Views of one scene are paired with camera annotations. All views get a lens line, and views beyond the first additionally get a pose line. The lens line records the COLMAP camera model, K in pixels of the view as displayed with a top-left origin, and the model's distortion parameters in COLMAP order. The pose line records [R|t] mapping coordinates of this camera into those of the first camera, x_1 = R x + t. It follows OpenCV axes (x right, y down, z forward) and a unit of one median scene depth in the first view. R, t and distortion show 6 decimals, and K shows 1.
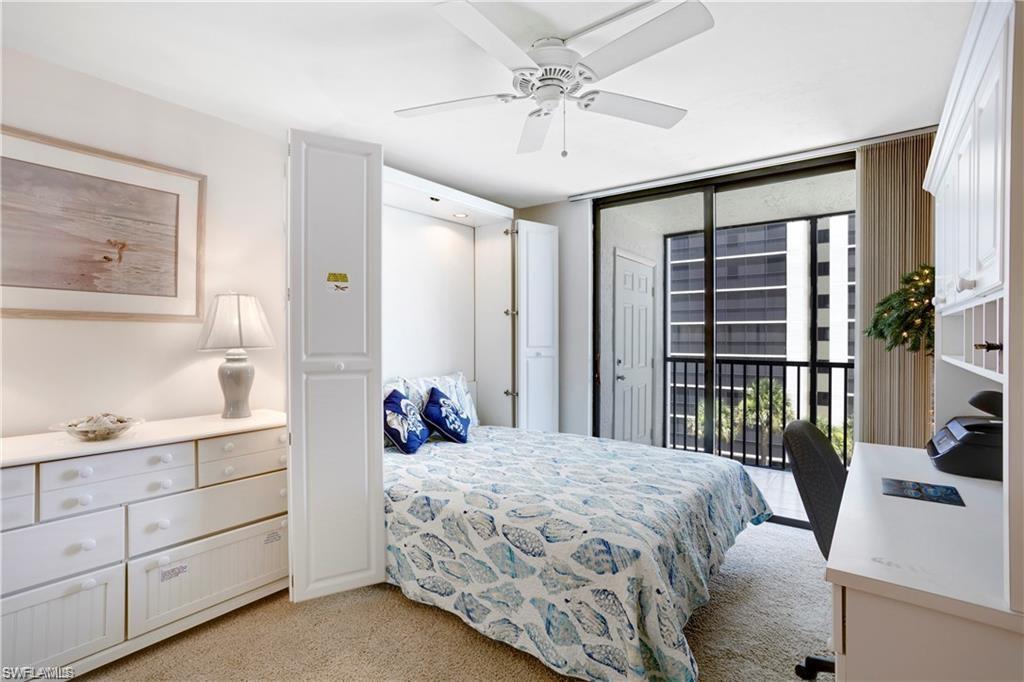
lens RADIAL K [[490.4, 0, 509.3], [0, 490.4, 347.2], [0, 0, 1]] dist [0.002865, 0.002736]
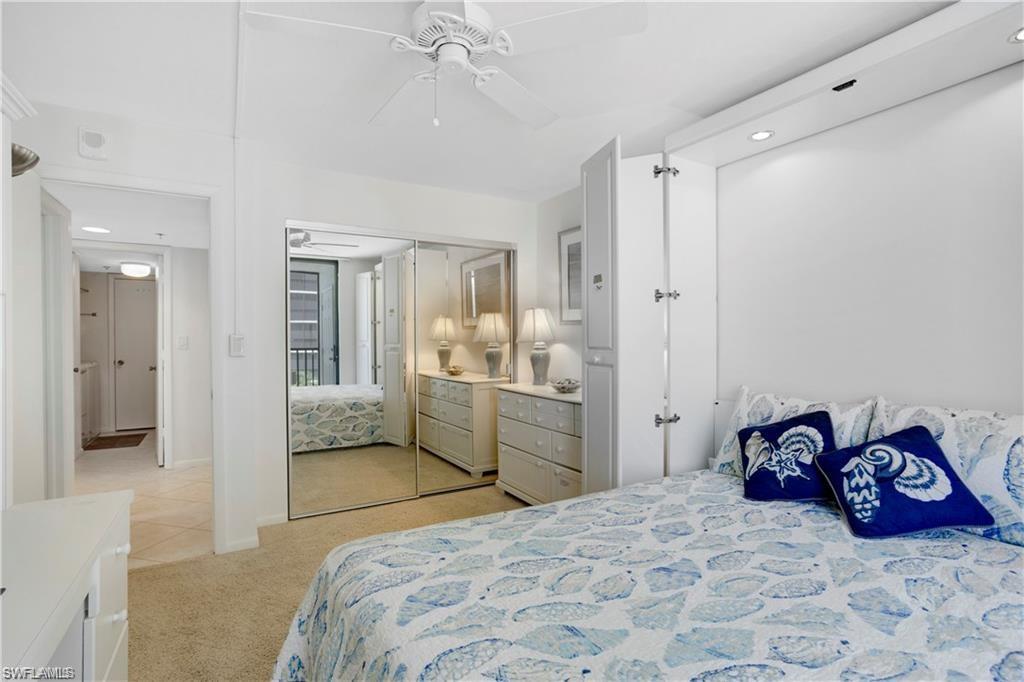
lens RADIAL K [[490.4, 0, 509.4], [0, 490.4, 332.2], [0, 0, 1]] dist [0.002865, 0.002736]
pose [[-0.383246, -0.019983, -0.923430, 0.690755], [-0.012884, 0.999784, -0.016289, -0.001440], [0.923557, 0.005655, -0.383421, 1.148375]]
